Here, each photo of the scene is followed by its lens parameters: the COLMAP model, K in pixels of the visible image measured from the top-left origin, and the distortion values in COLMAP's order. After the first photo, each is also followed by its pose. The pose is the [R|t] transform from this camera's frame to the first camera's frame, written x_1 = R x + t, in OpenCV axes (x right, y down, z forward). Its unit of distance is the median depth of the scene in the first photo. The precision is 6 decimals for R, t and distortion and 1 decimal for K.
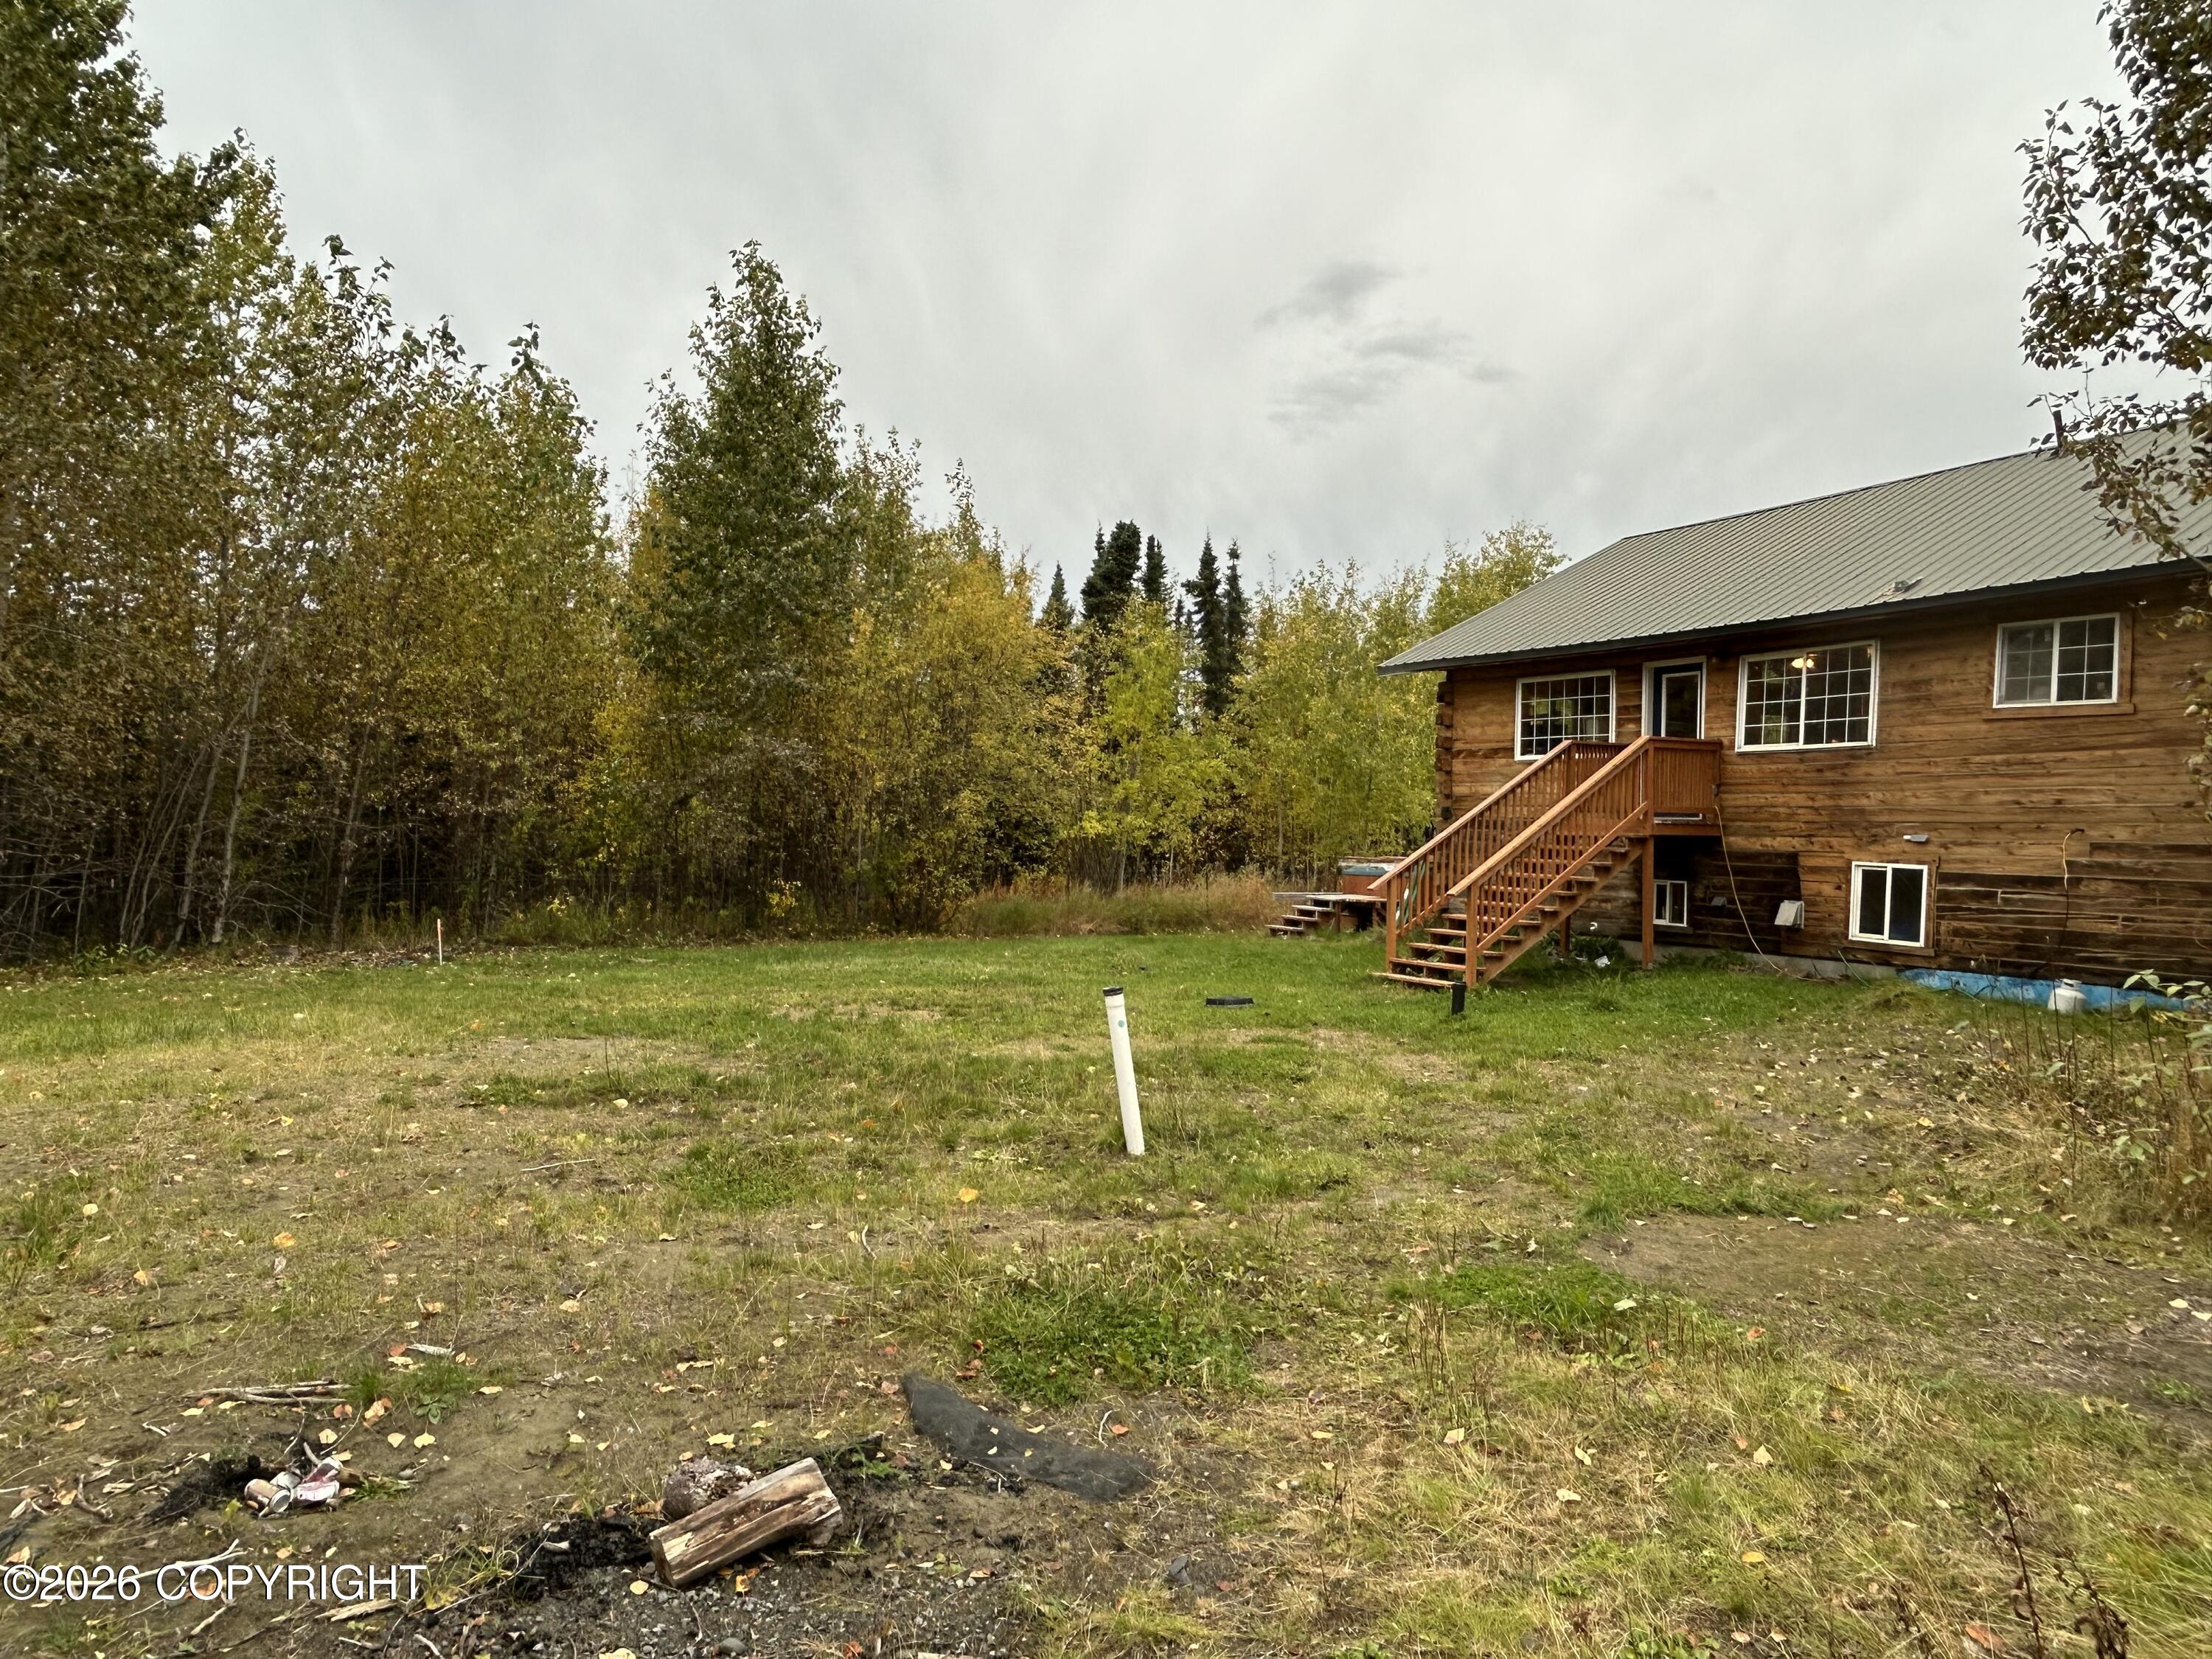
lens RADIAL K [[1445.9, 0, 1106.0], [0, 1445.9, 829.5], [0, 0, 1]] dist [0.002573, -0.017441]
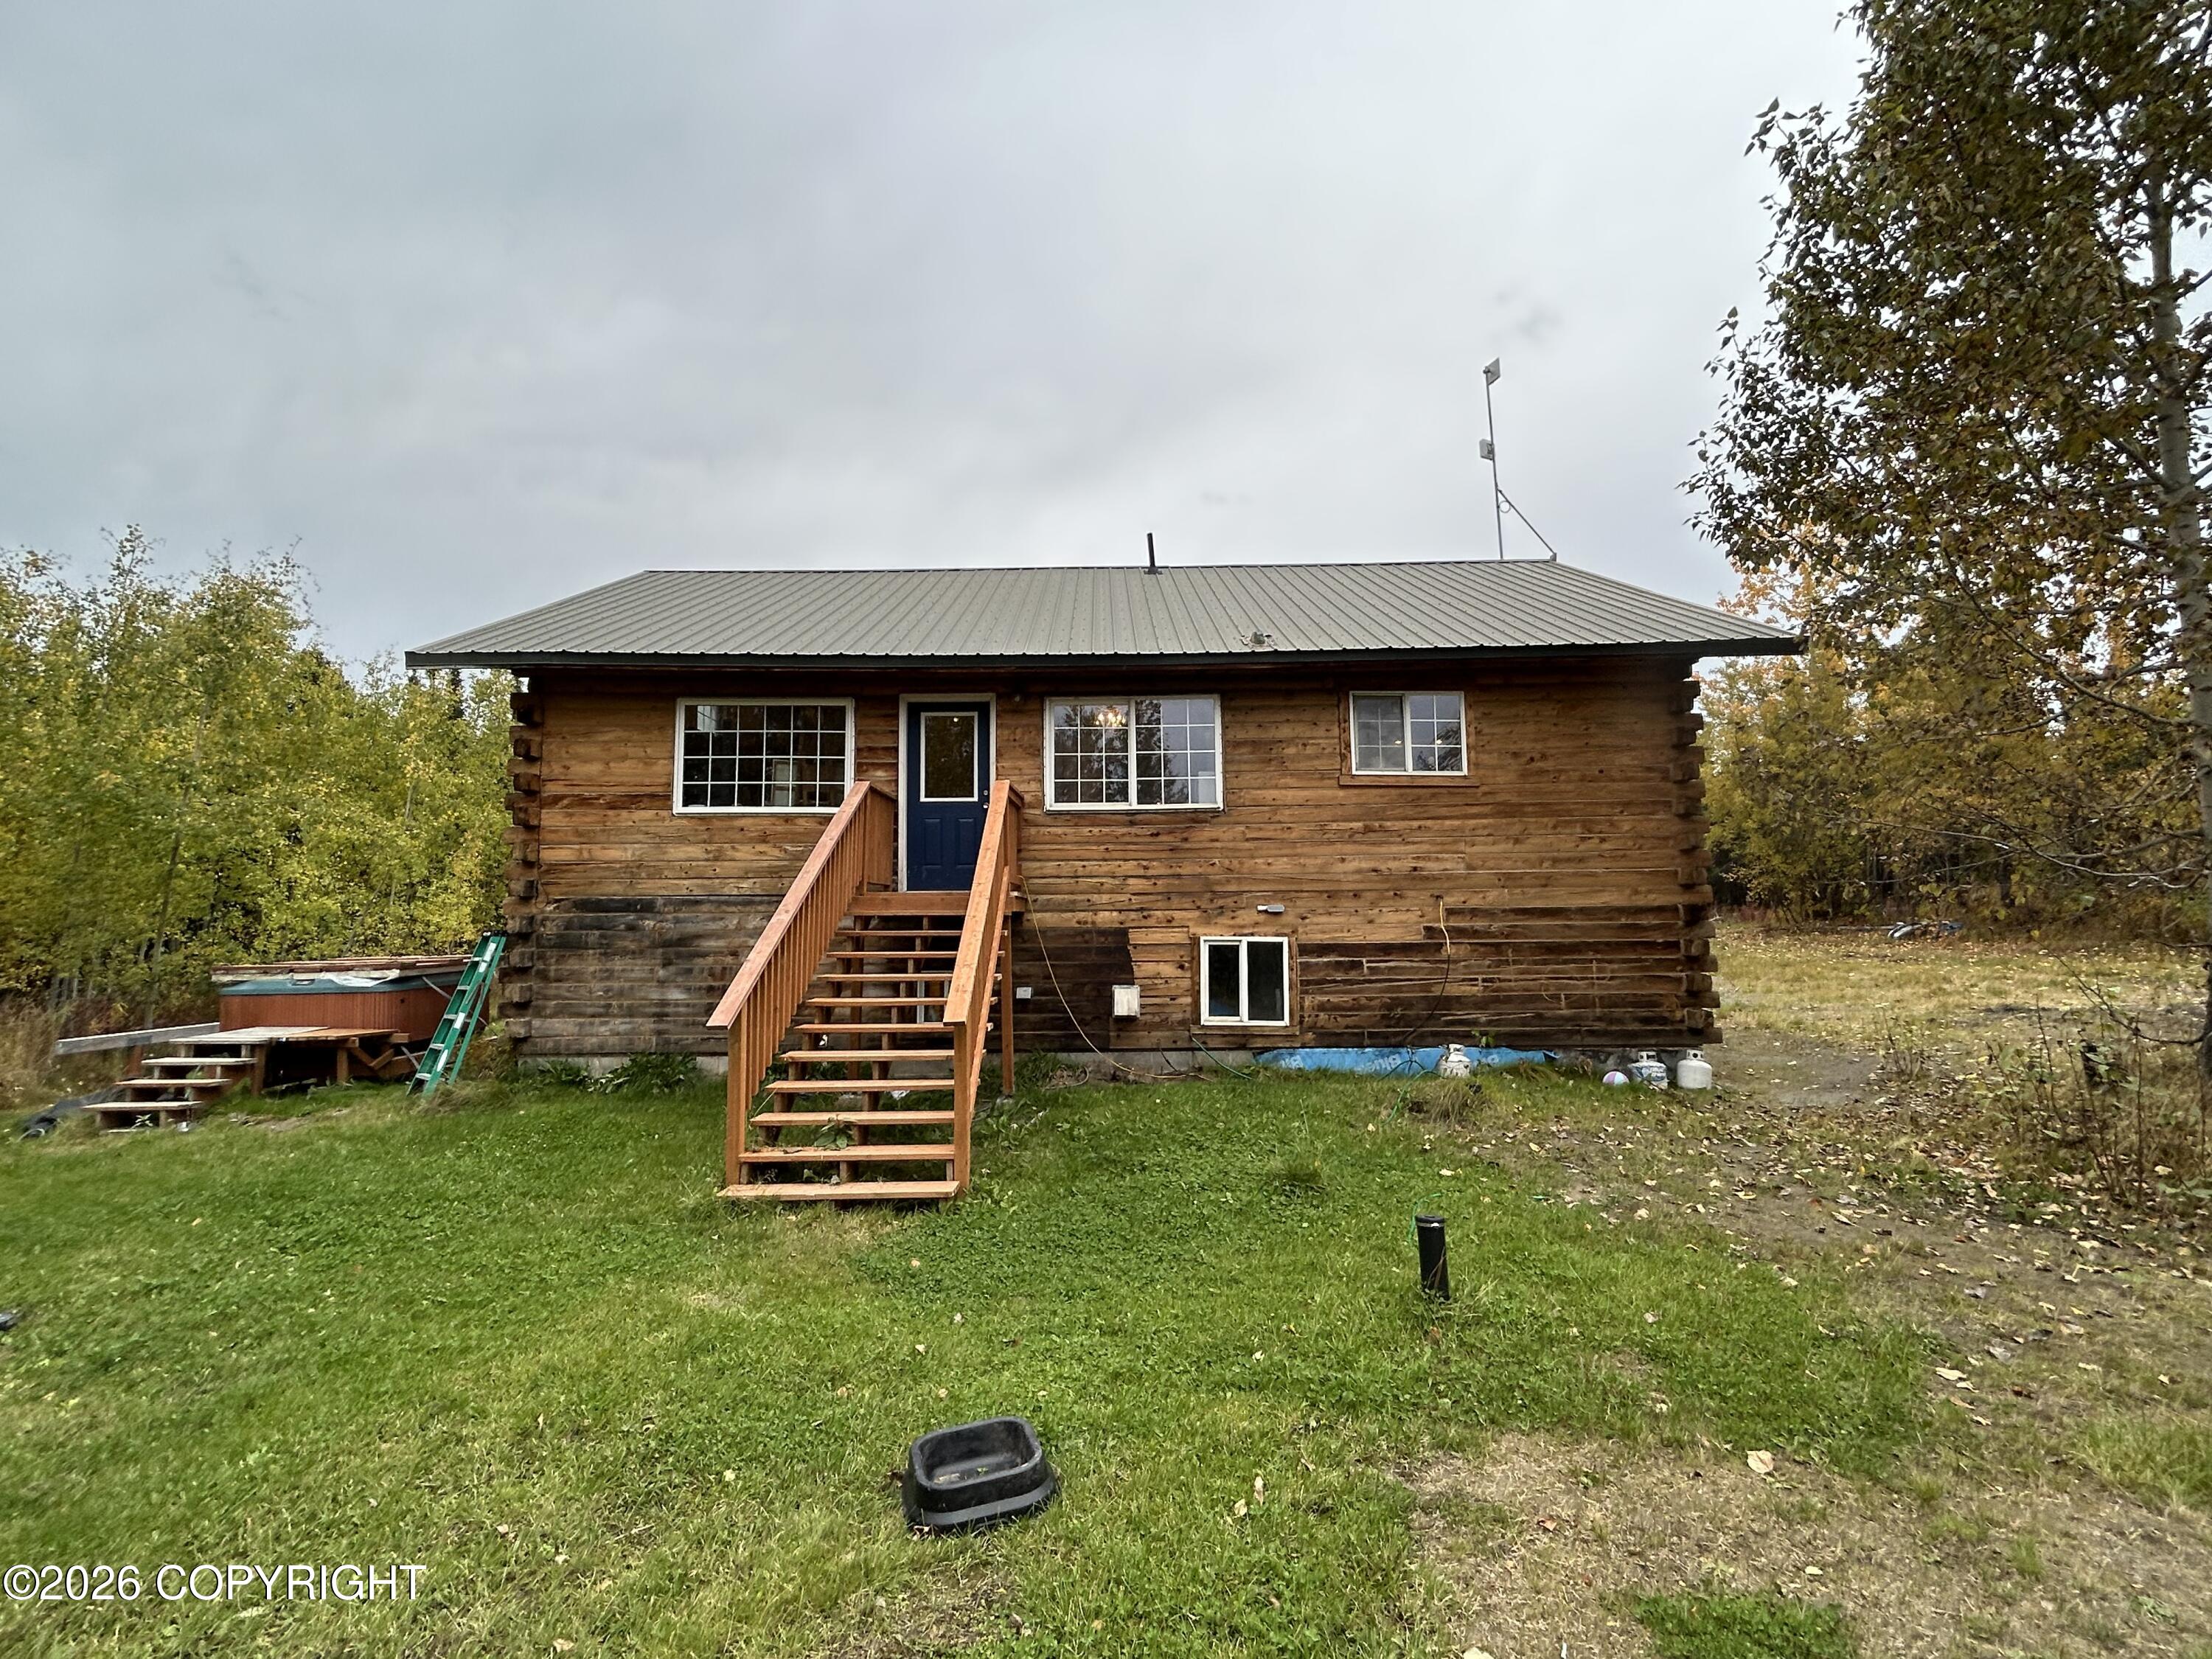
lens RADIAL K [[1026.1, 0, 1106.0], [0, 1026.1, 829.5], [0, 0, 1]] dist [-0.000053, 0.000275]
pose [[0.469678, 0.056543, 0.881025, -0.085225], [0.020633, 0.996971, -0.074984, 0.003036], [-0.882597, 0.053397, 0.467089, 0.870948]]
